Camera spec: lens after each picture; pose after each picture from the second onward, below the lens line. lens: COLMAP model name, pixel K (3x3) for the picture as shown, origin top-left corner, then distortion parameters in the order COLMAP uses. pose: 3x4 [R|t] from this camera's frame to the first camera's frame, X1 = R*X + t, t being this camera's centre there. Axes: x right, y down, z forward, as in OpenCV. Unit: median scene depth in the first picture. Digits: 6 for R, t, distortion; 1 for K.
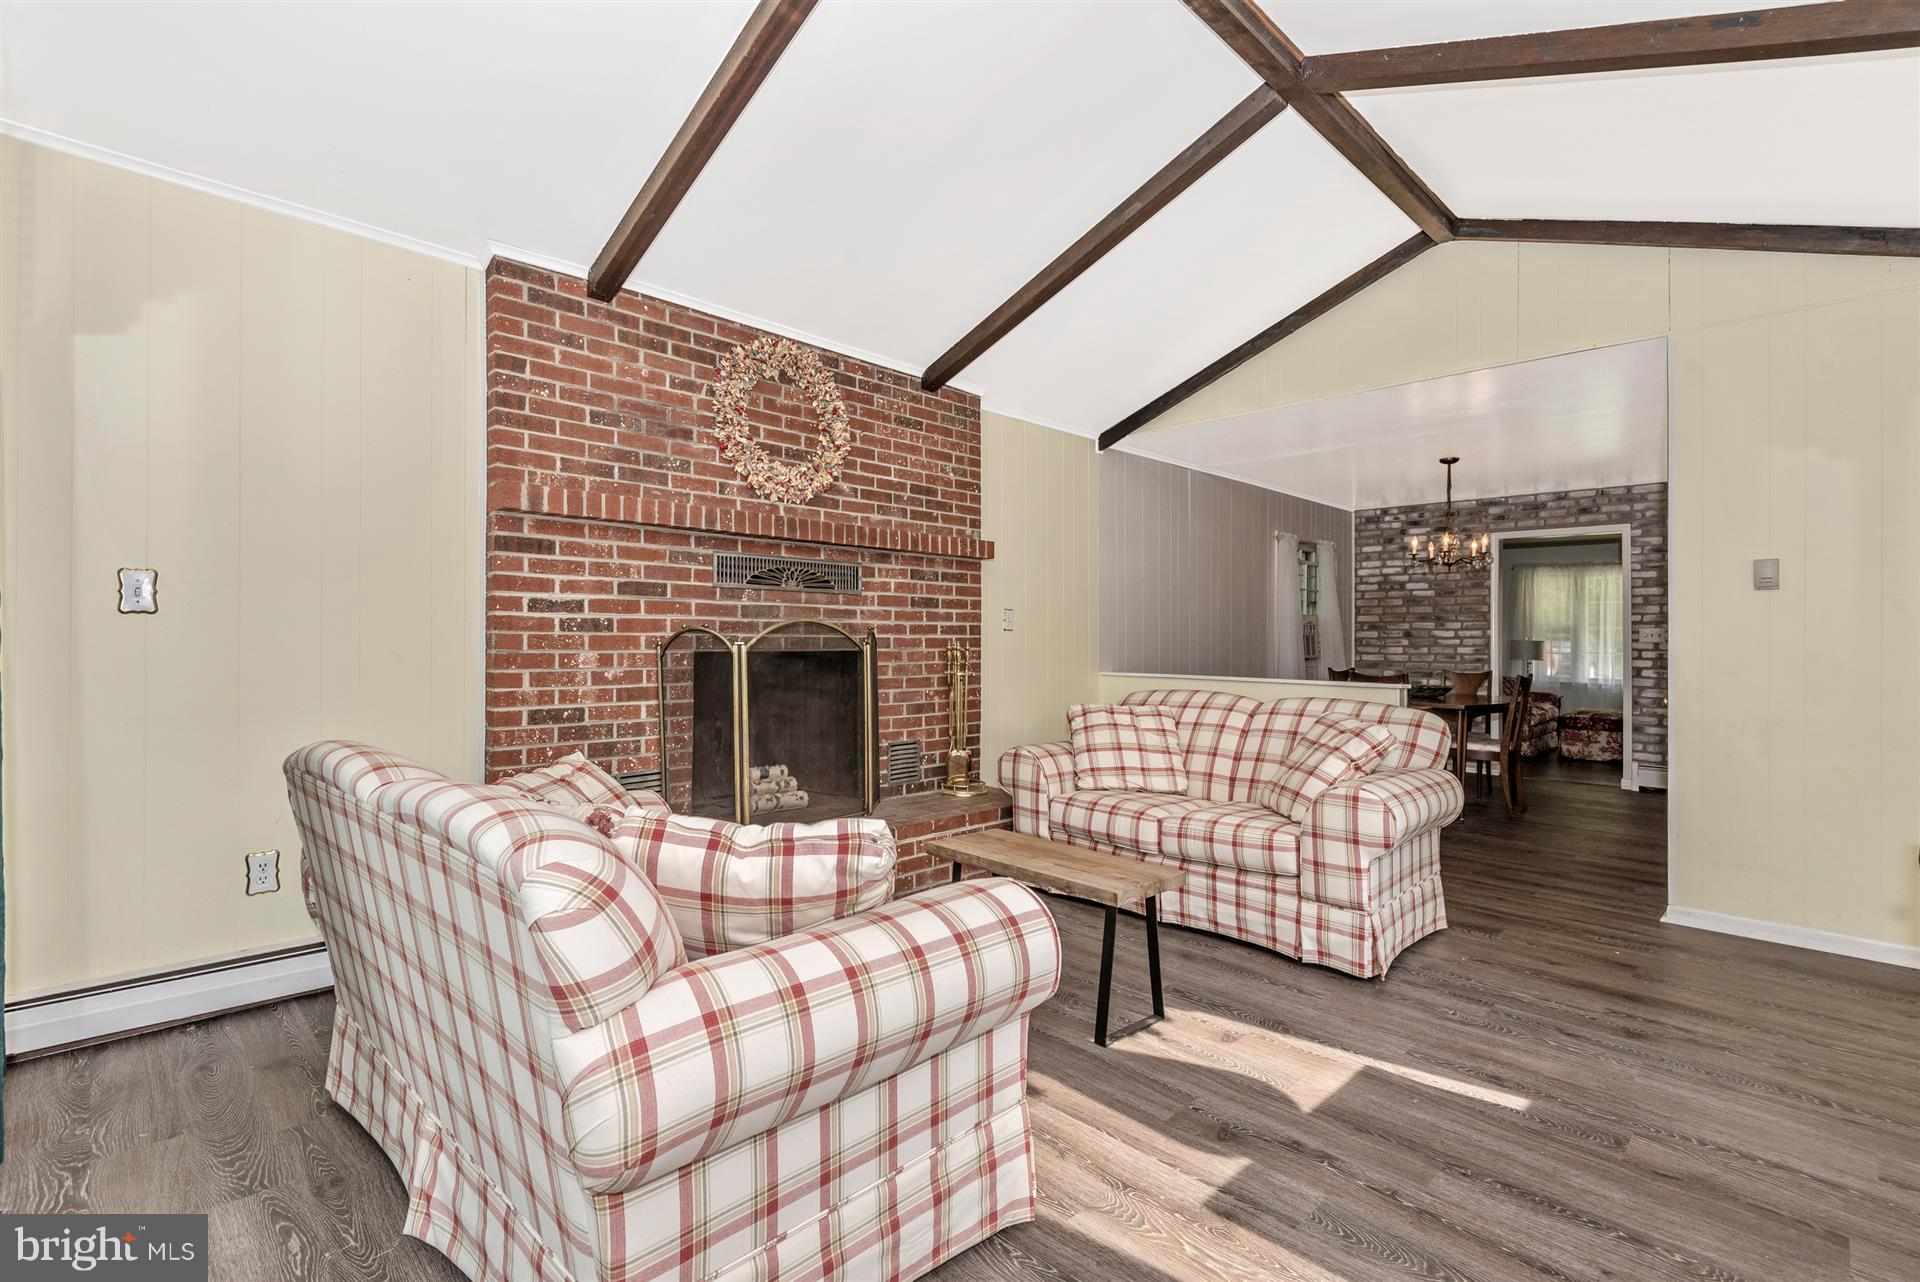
lens RADIAL K [[865.1, 0, 964.6], [0, 865.1, 638.4], [0, 0, 1]] dist [0.012667, -0.000640]
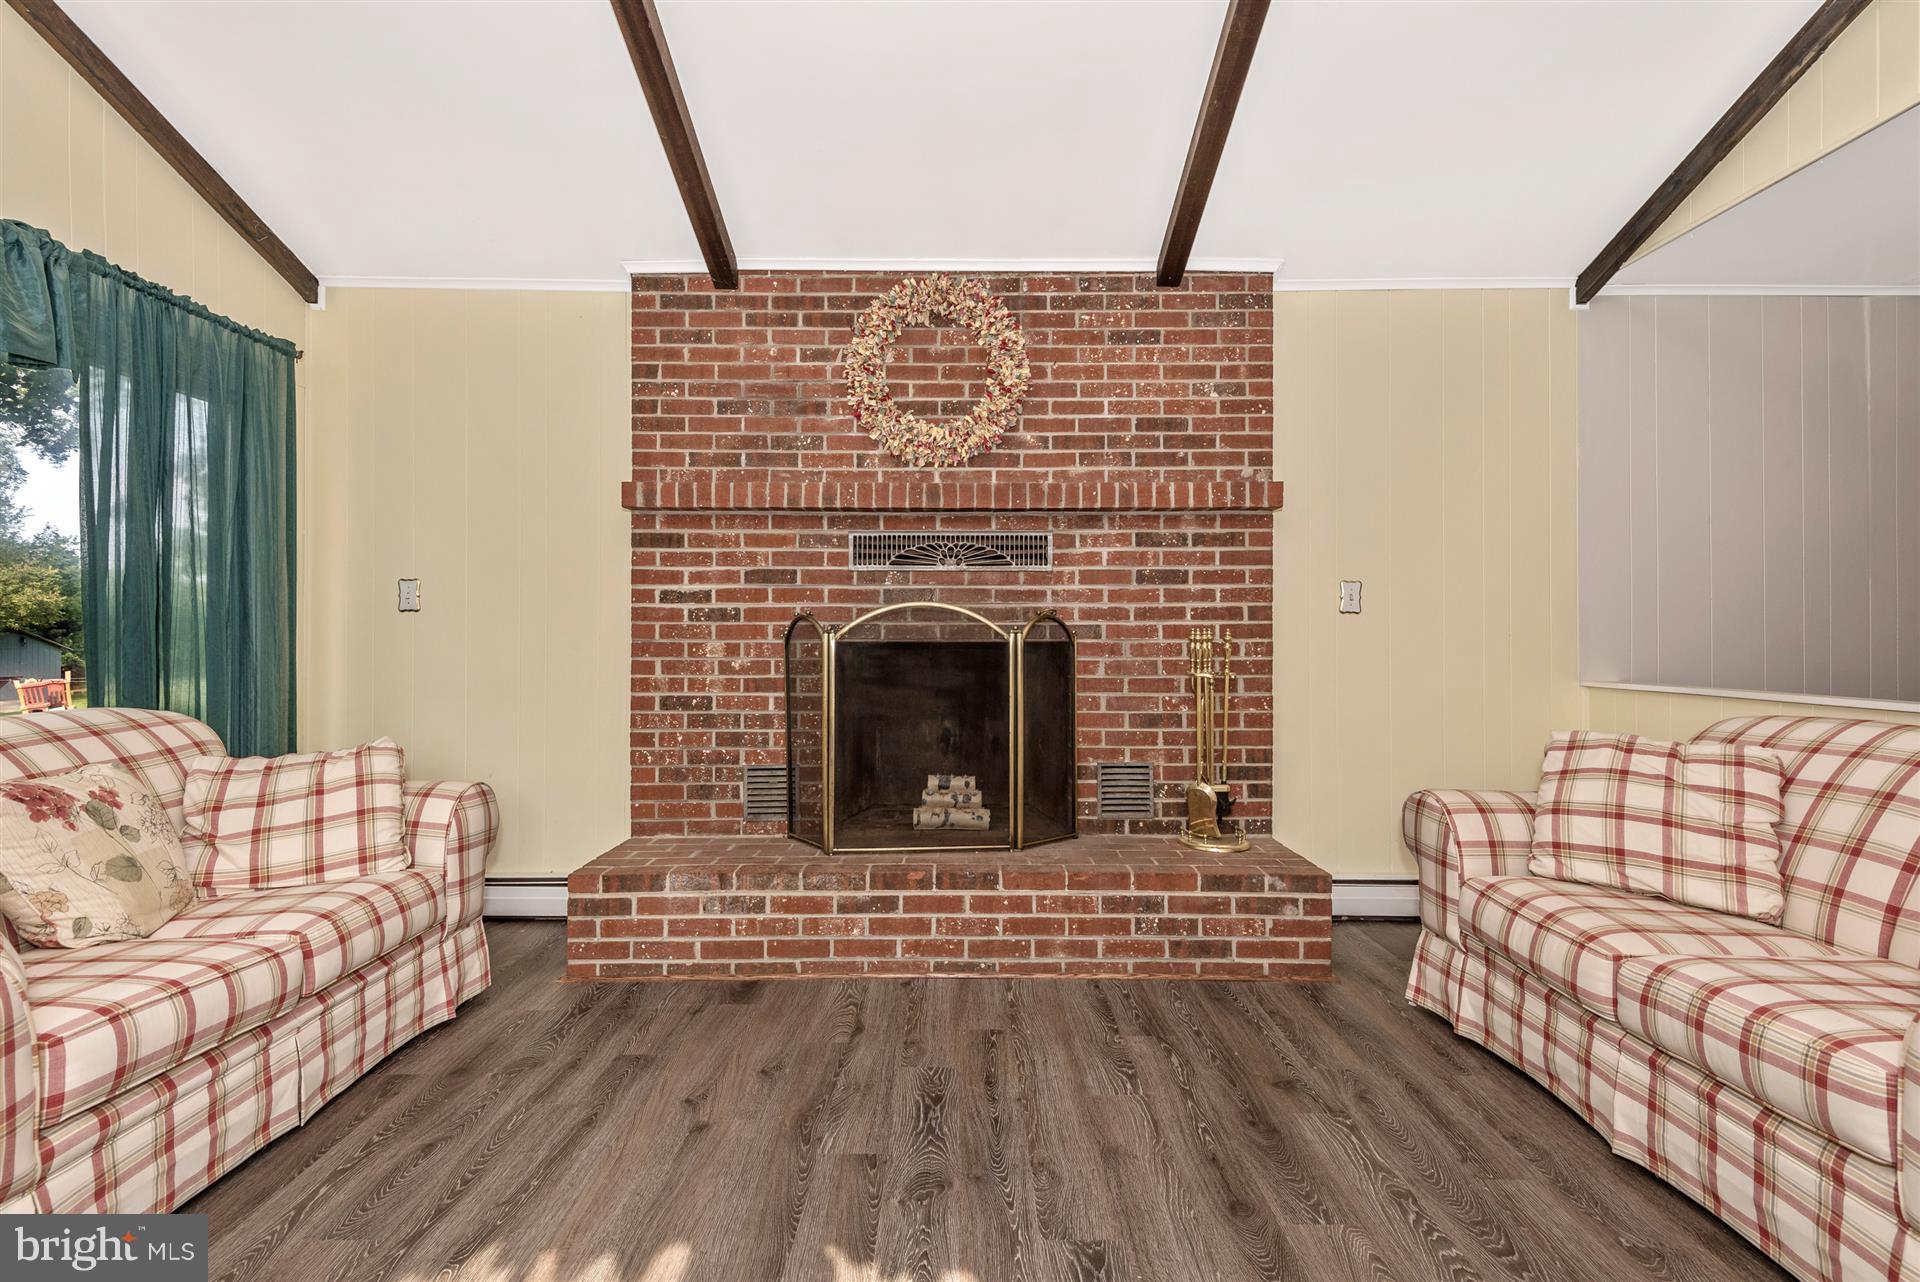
lens RADIAL K [[866.4, 0, 962.7], [0, 866.4, 637.9], [0, 0, 1]] dist [0.044134, -0.024034]
pose [[0.705933, -0.005282, -0.708259, 0.349709], [0.005410, 0.999983, -0.002065, 0.010938], [0.708258, -0.002374, 0.705949, 0.351138]]
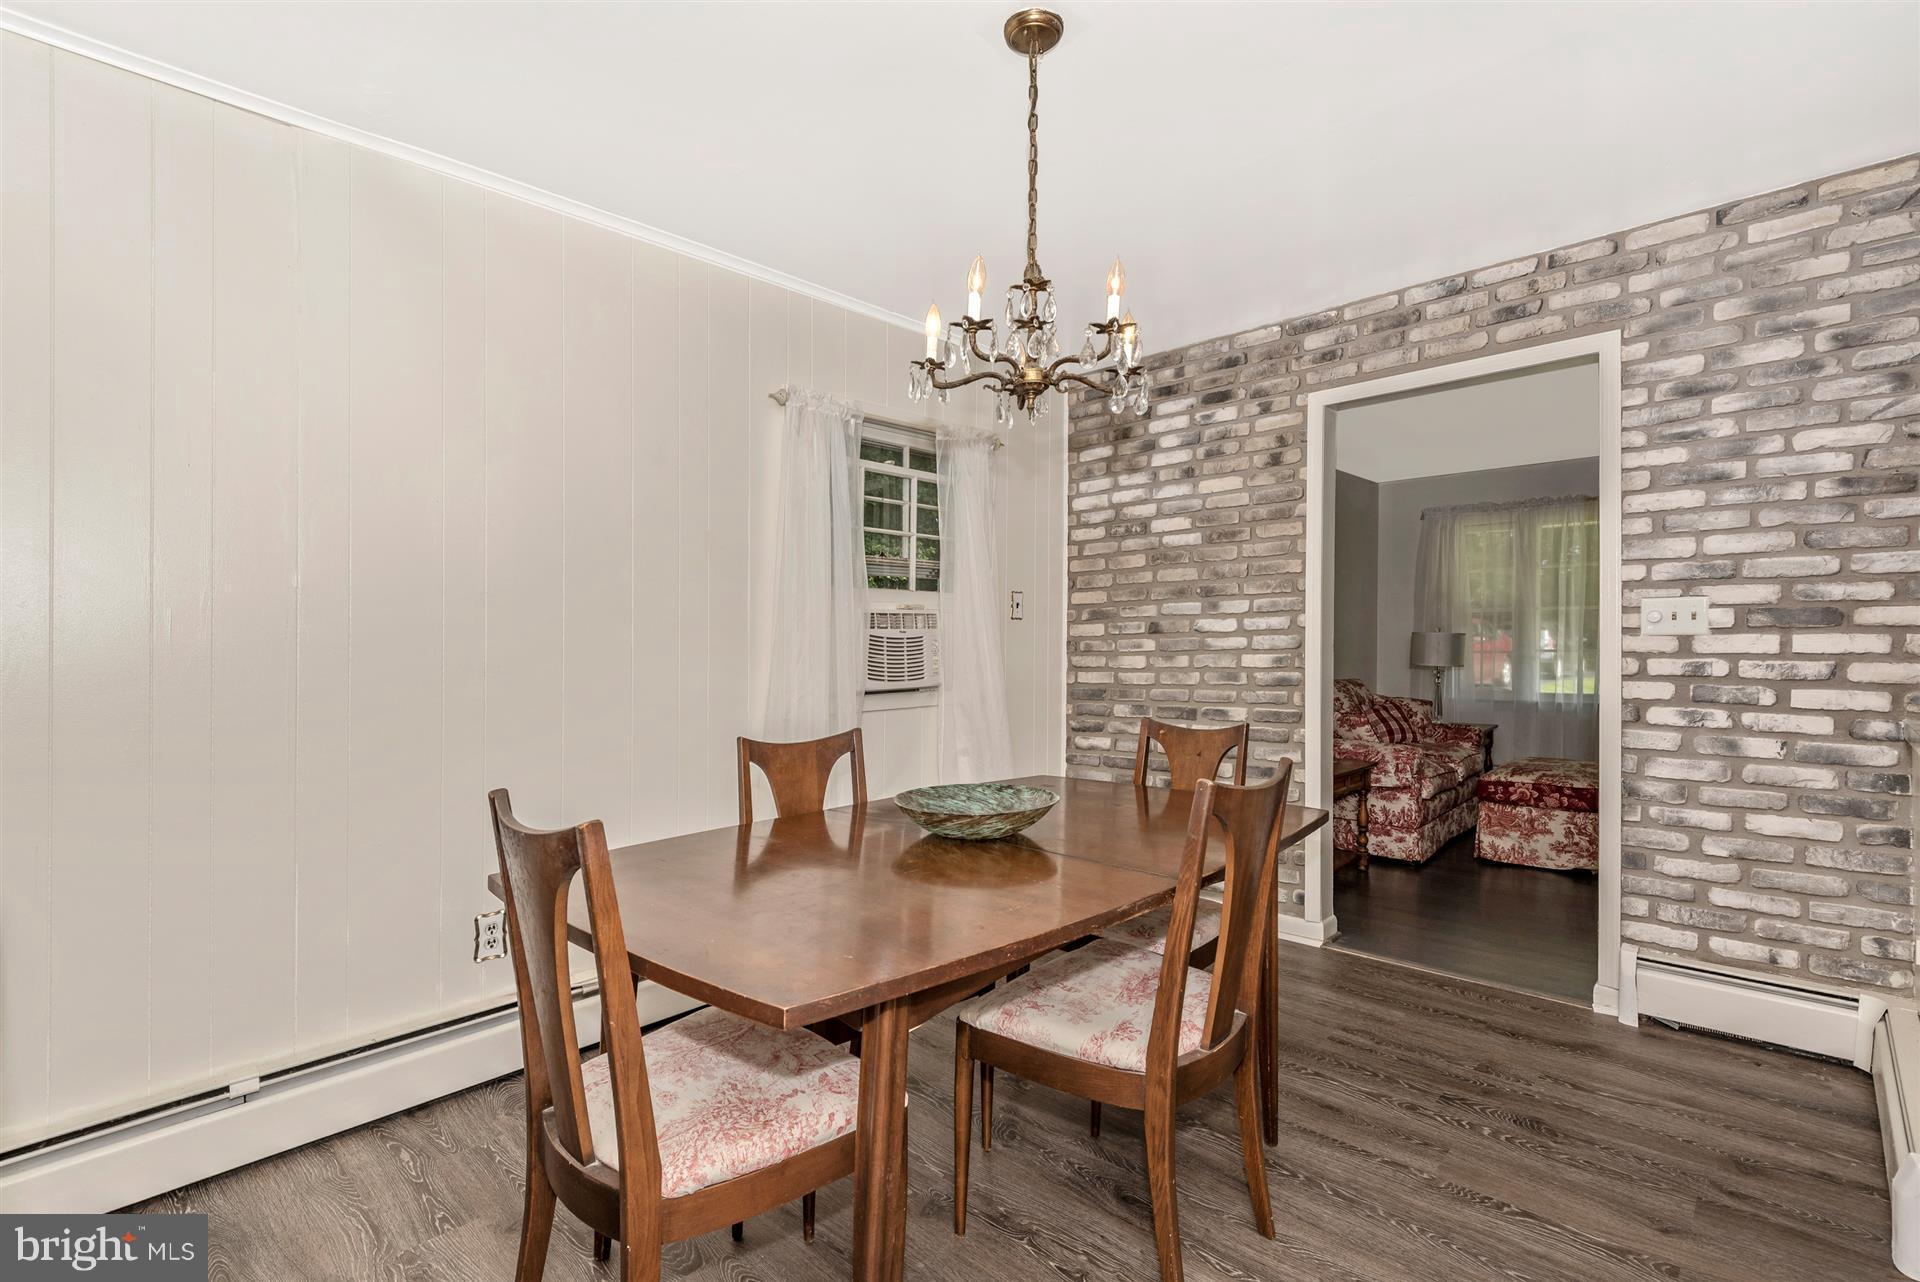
lens RADIAL K [[847.8, 0, 981.6], [0, 847.8, 674.1], [0, 0, 1]] dist [0.019770, -0.016065]
pose [[0.999410, -0.024684, 0.023898, 0.760335], [0.023700, 0.998894, 0.040617, -0.001019], [-0.024874, -0.040026, 0.998889, 1.012228]]
